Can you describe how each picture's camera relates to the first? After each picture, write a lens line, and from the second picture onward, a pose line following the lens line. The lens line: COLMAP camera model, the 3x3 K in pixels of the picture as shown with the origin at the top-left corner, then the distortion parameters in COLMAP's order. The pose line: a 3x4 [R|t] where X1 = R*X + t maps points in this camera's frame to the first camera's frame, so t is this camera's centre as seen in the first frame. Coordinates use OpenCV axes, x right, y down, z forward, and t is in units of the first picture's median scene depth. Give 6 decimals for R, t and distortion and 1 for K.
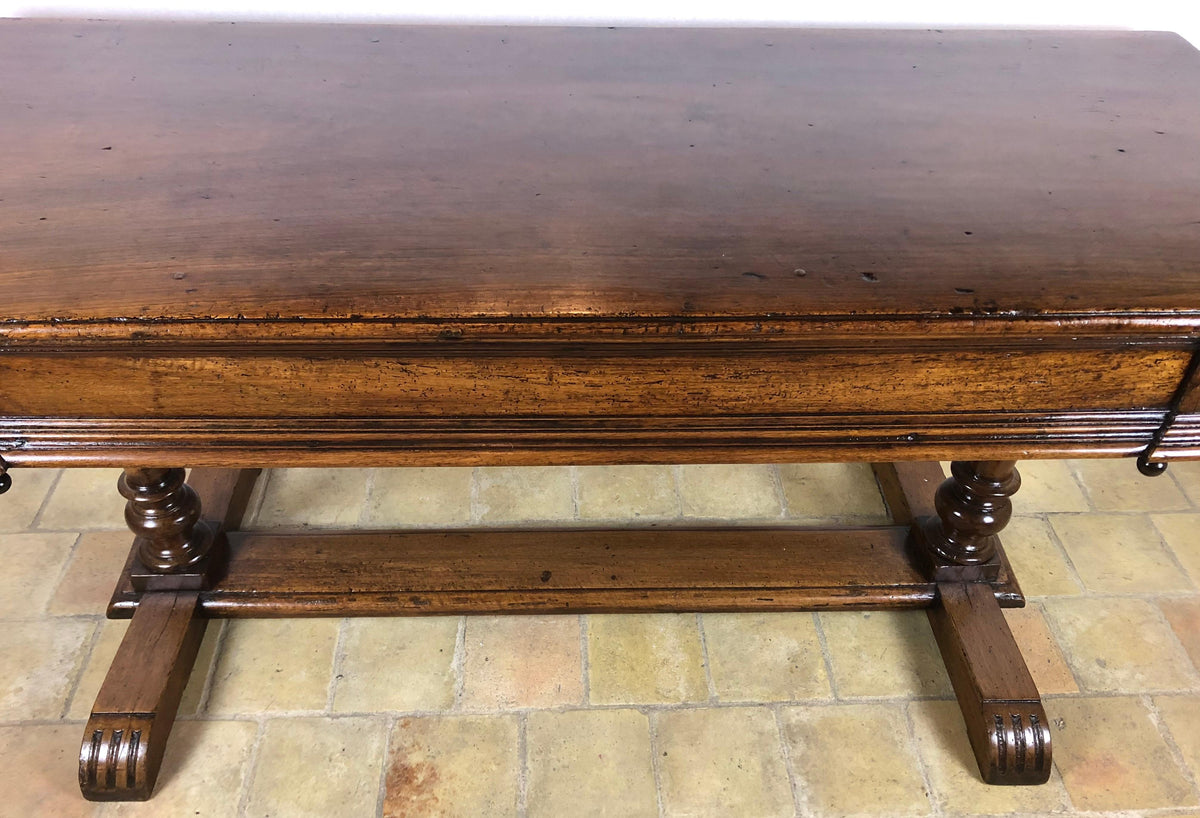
lens RADIAL K [[983.9, 0, 599.6], [0, 983.9, 421.6], [0, 0, 1]] dist [0.004105, 0.008160]
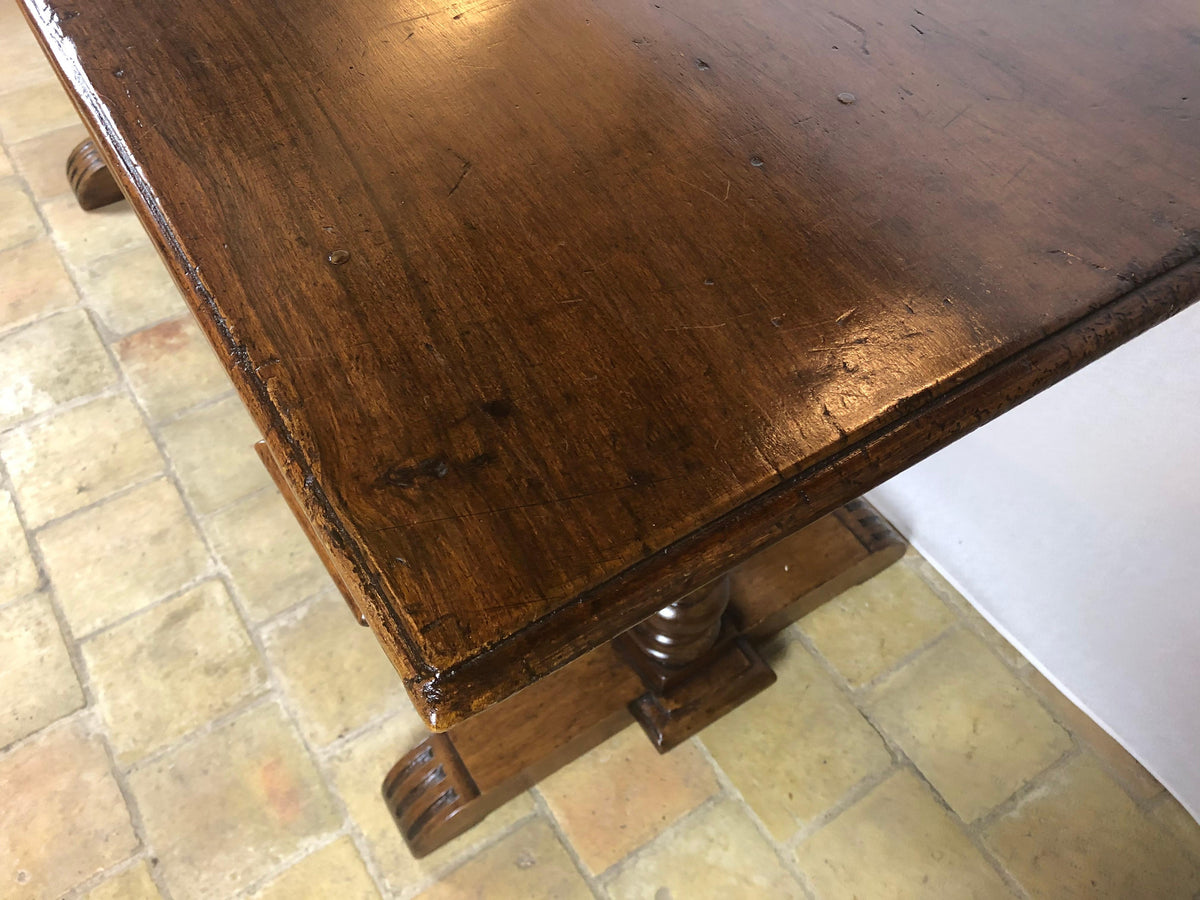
lens RADIAL K [[993.7, 0, 598.0], [0, 993.7, 445.9], [0, 0, 1]] dist [-0.004361, 0.013256]
pose [[0.517072, 0.675183, -0.526084, 0.675743], [-0.578487, 0.728667, 0.366602, -0.215201], [0.630864, 0.114773, 0.767358, 0.441628]]
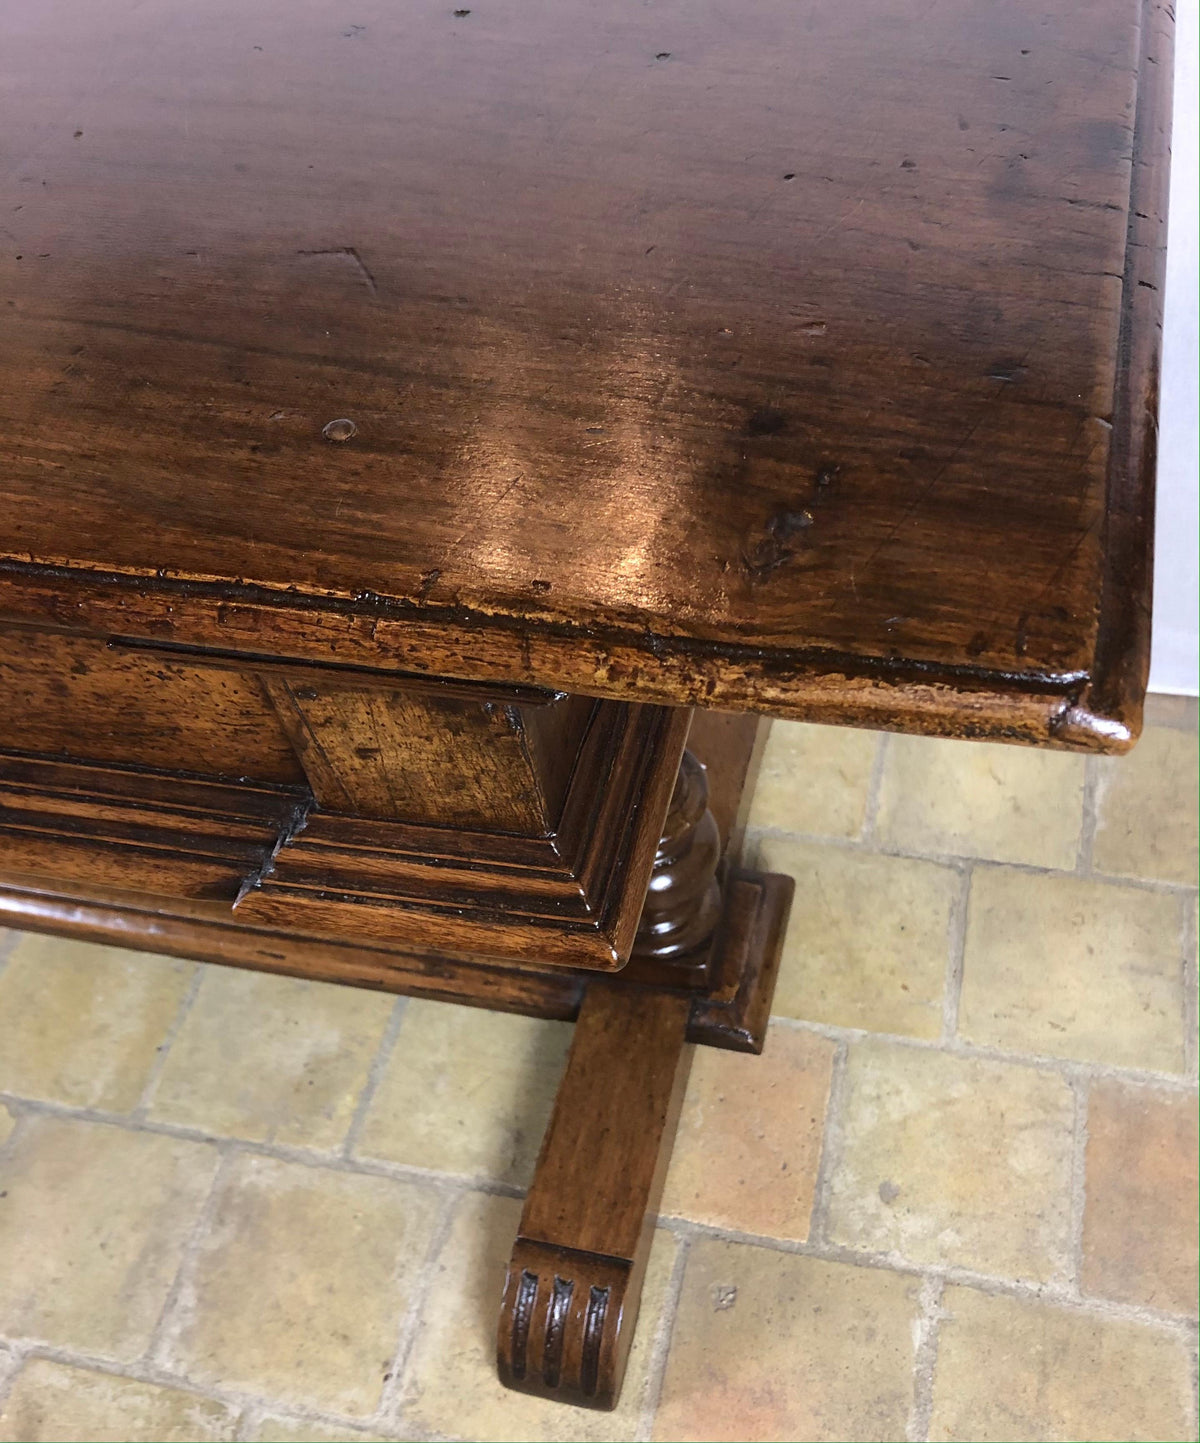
lens RADIAL K [[1384.8, 0, 636.5], [0, 1384.8, 834.7], [0, 0, 1]] dist [0.100186, -0.329693]
pose [[0.960149, 0.153490, -0.233570, 0.556301], [-0.094746, 0.964971, 0.244652, -0.091723], [0.262939, -0.212773, 0.941058, 0.371069]]
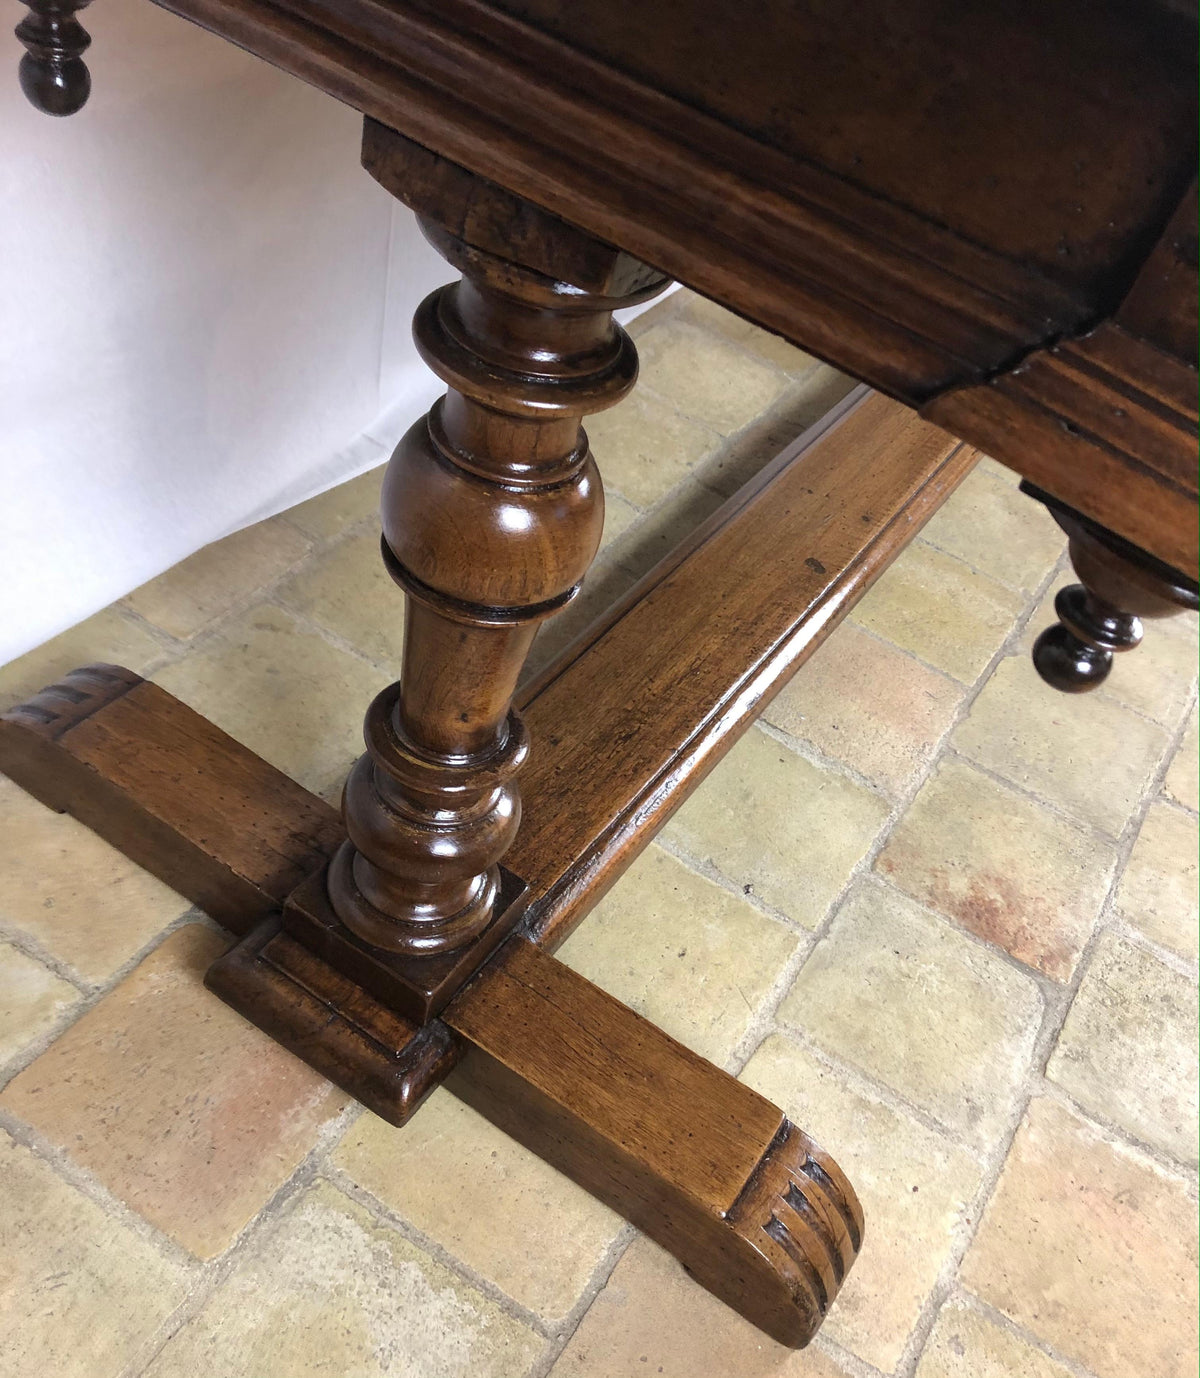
lens RADIAL K [[1301.1, 0, 590.2], [0, 1301.1, 775.9], [0, 0, 1]] dist [0.079140, -0.234506]
pose [[0.562423, -0.548762, 0.618499, -0.735486], [0.382835, 0.835835, 0.393467, -0.106298], [-0.732883, 0.015488, 0.680179, 0.598217]]
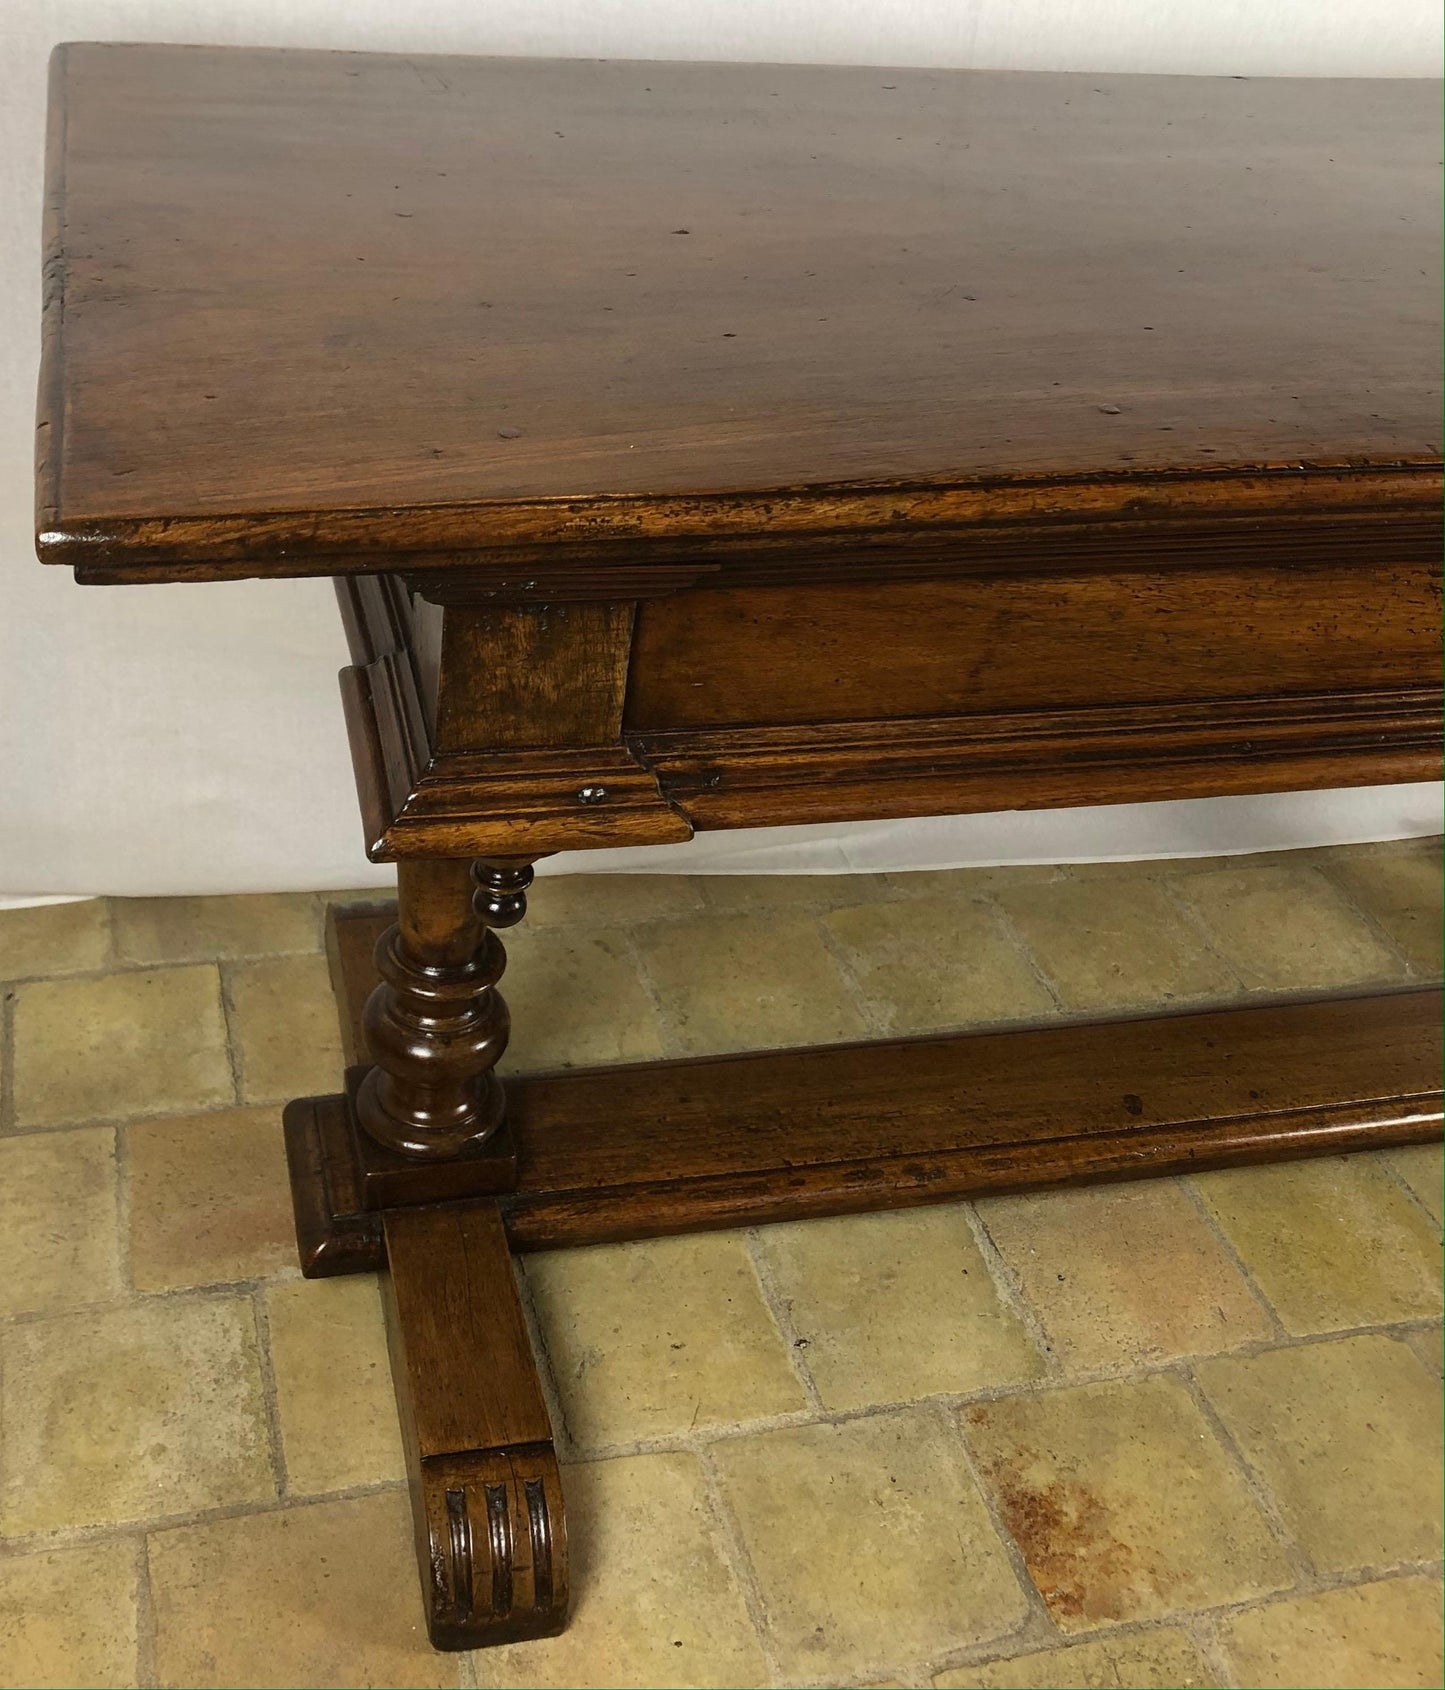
lens RADIAL K [[1863.7, 0, 589.6], [0, 1863.7, 729.0], [0, 0, 1]] dist [-0.007392, 0.008818]
pose [[0.980647, -0.059379, 0.186565, -0.536106], [0.085733, 0.986919, -0.136529, 0.077153], [-0.176017, 0.149882, 0.972910, 0.074606]]
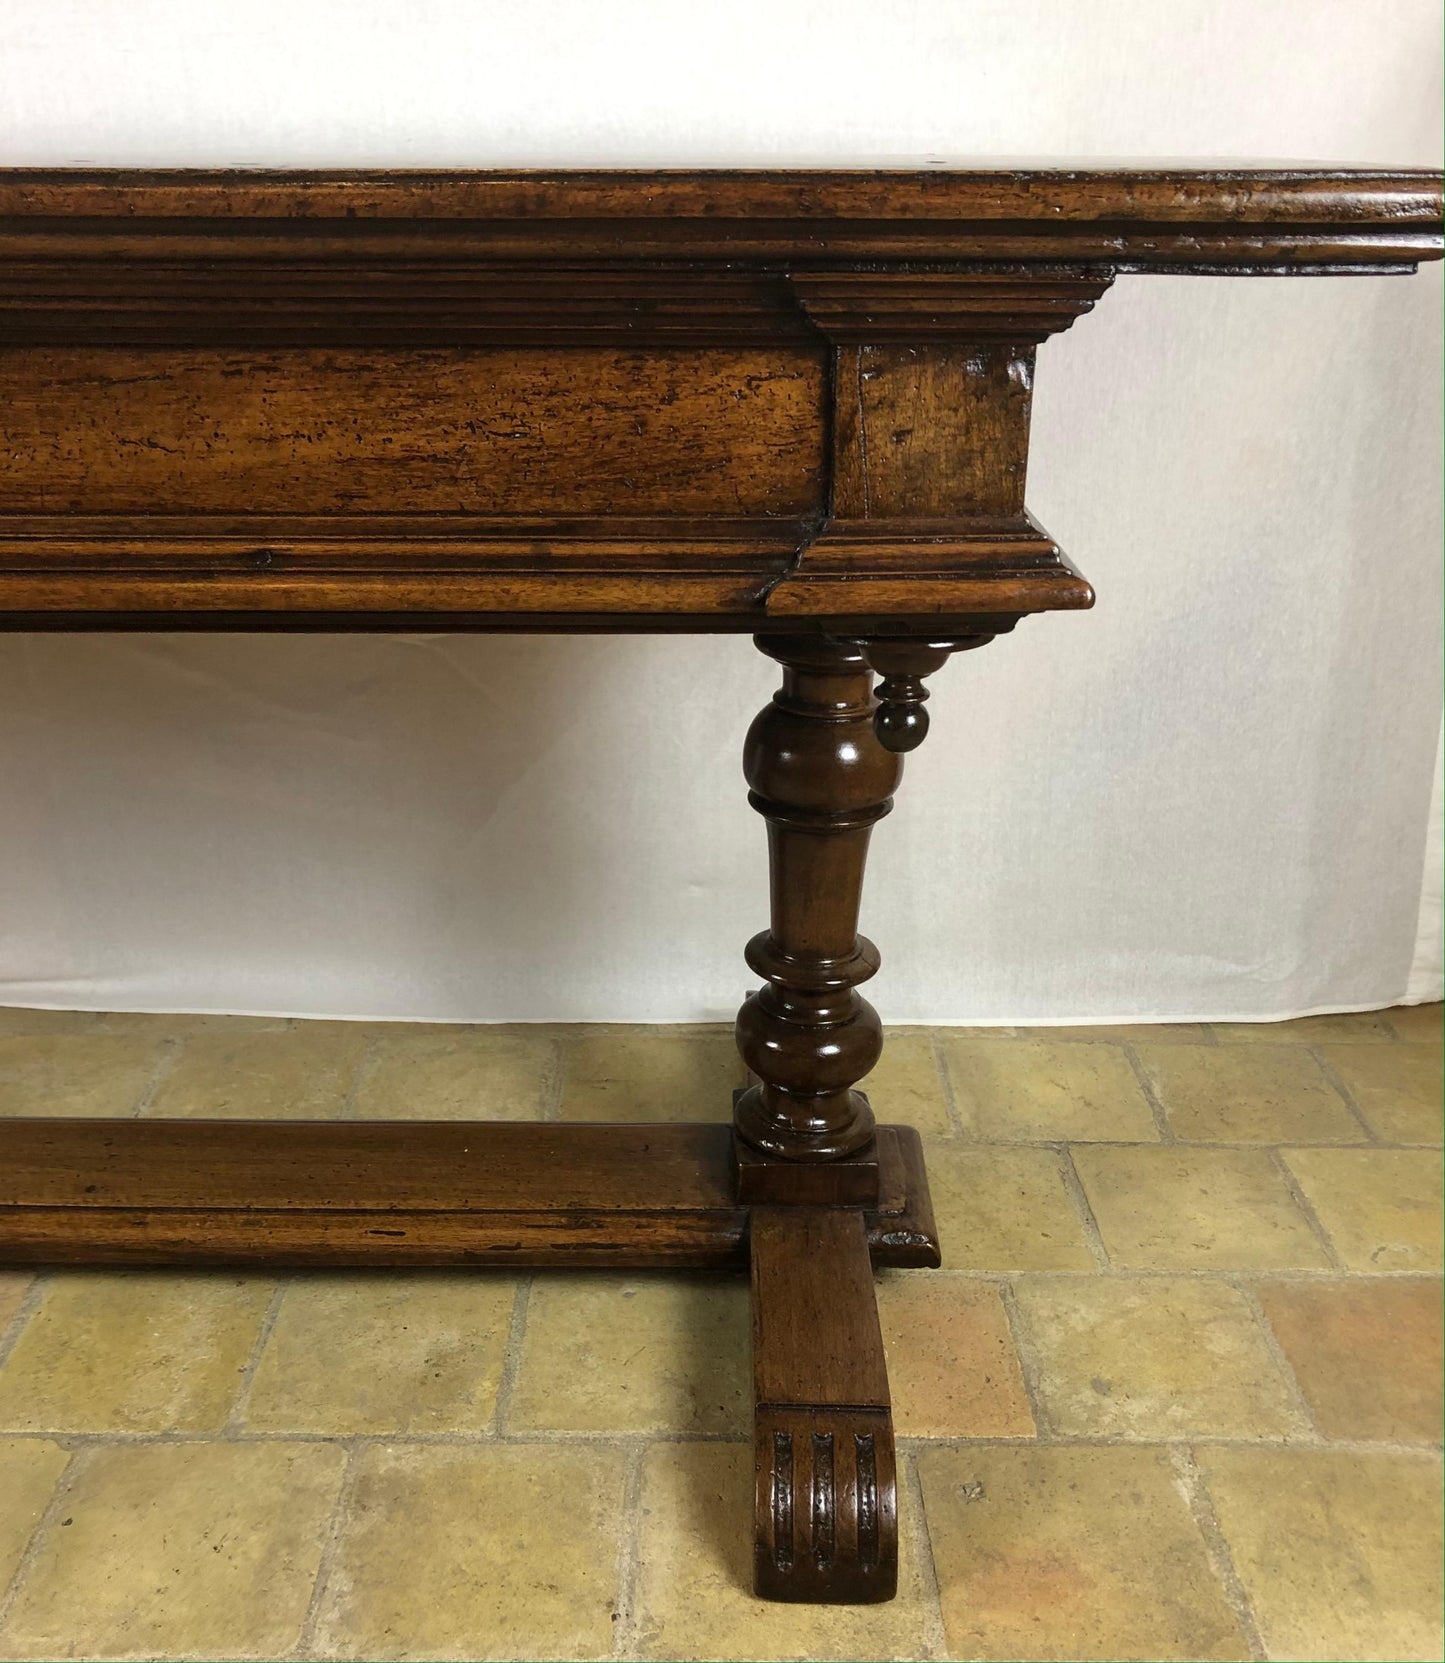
lens RADIAL K [[1615.1, 0, 714.4], [0, 1615.1, 919.5], [0, 0, 1]] dist [0.059945, -0.177165]
pose [[0.998956, 0.006352, -0.045235, 0.383223], [-0.018454, 0.961995, -0.272444, 0.260441], [0.041786, 0.272994, 0.961108, 0.212769]]
